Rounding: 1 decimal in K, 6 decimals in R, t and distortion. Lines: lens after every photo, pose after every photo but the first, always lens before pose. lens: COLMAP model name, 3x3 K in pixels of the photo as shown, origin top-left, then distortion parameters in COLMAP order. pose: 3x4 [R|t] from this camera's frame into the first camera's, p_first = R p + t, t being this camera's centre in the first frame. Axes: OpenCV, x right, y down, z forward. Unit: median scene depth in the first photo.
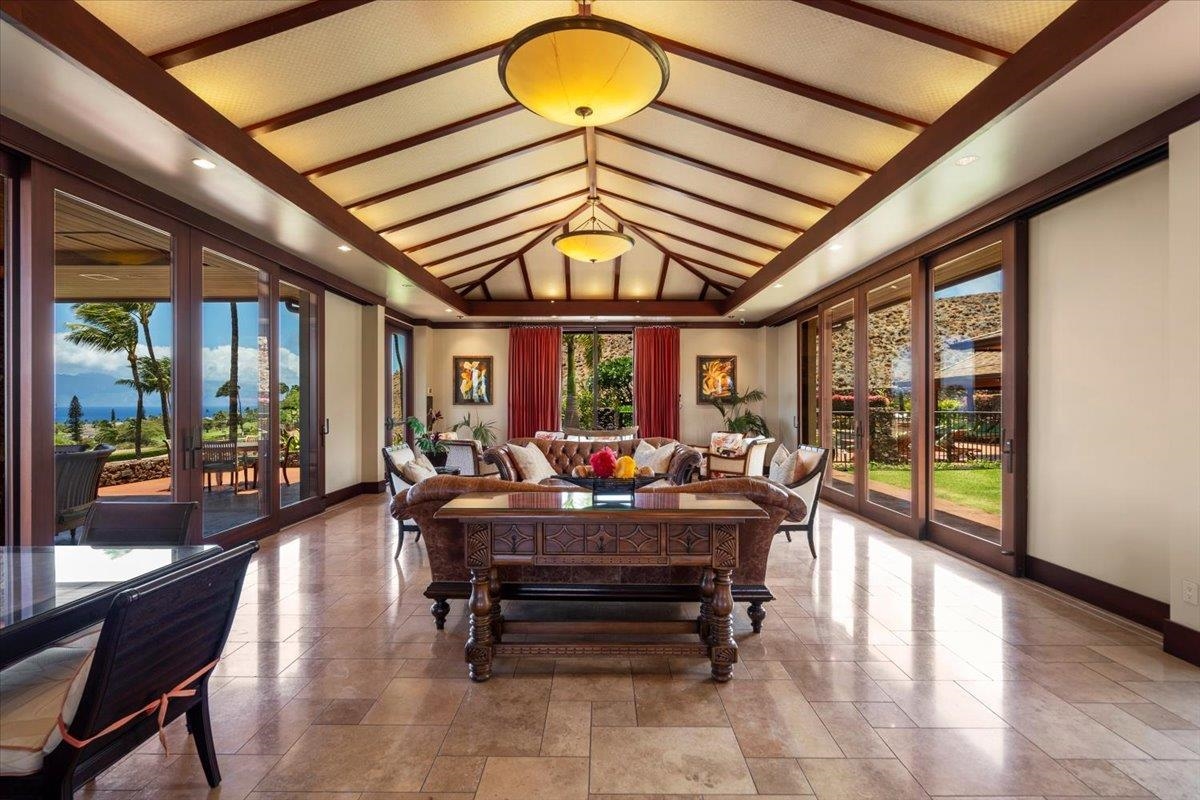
lens RADIAL K [[540.0, 0, 600.0], [0, 540.0, 400.0], [0, 0, 1]] dist [-0.001416, 0.000038]
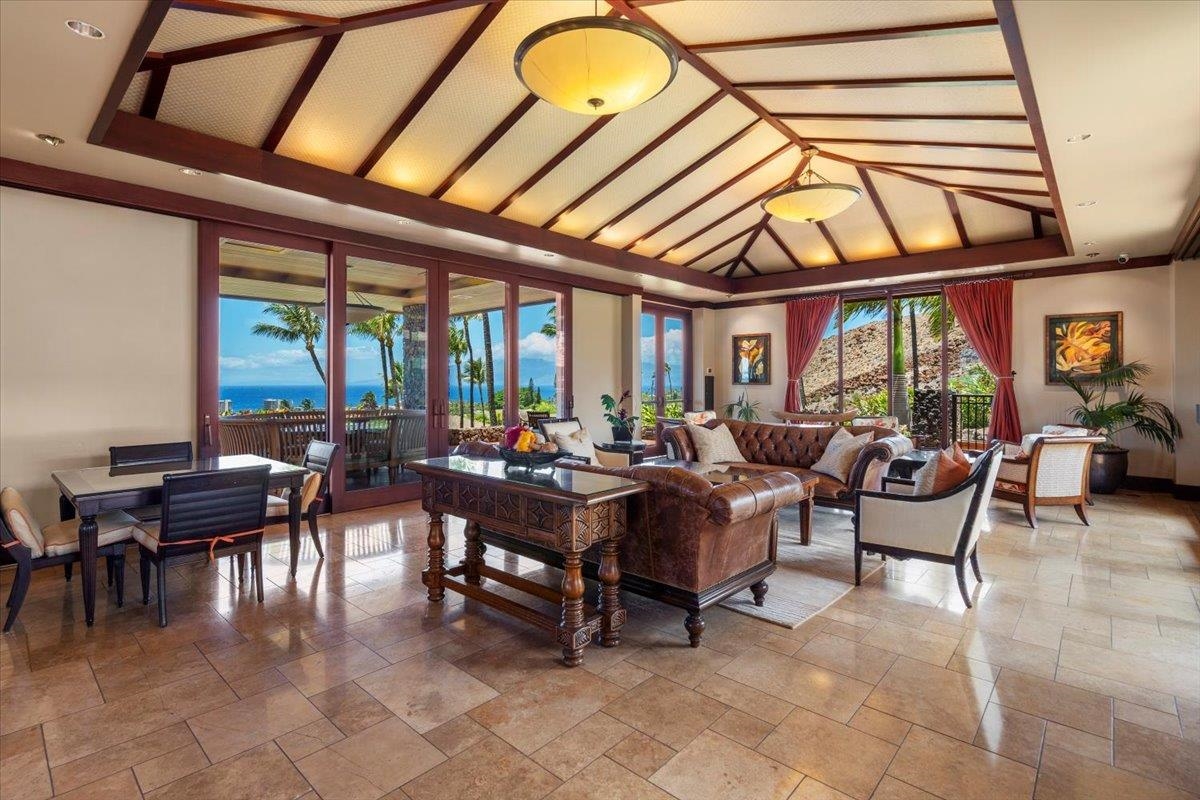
lens RADIAL K [[562.2, 0, 596.1], [0, 562.2, 377.1], [0, 0, 1]] dist [-0.001339, -0.000206]
pose [[0.746930, -0.006208, -0.664873, 0.249258], [0.002554, 0.999976, -0.006469, 0.001153], [0.664897, 0.003134, 0.746928, 0.070567]]
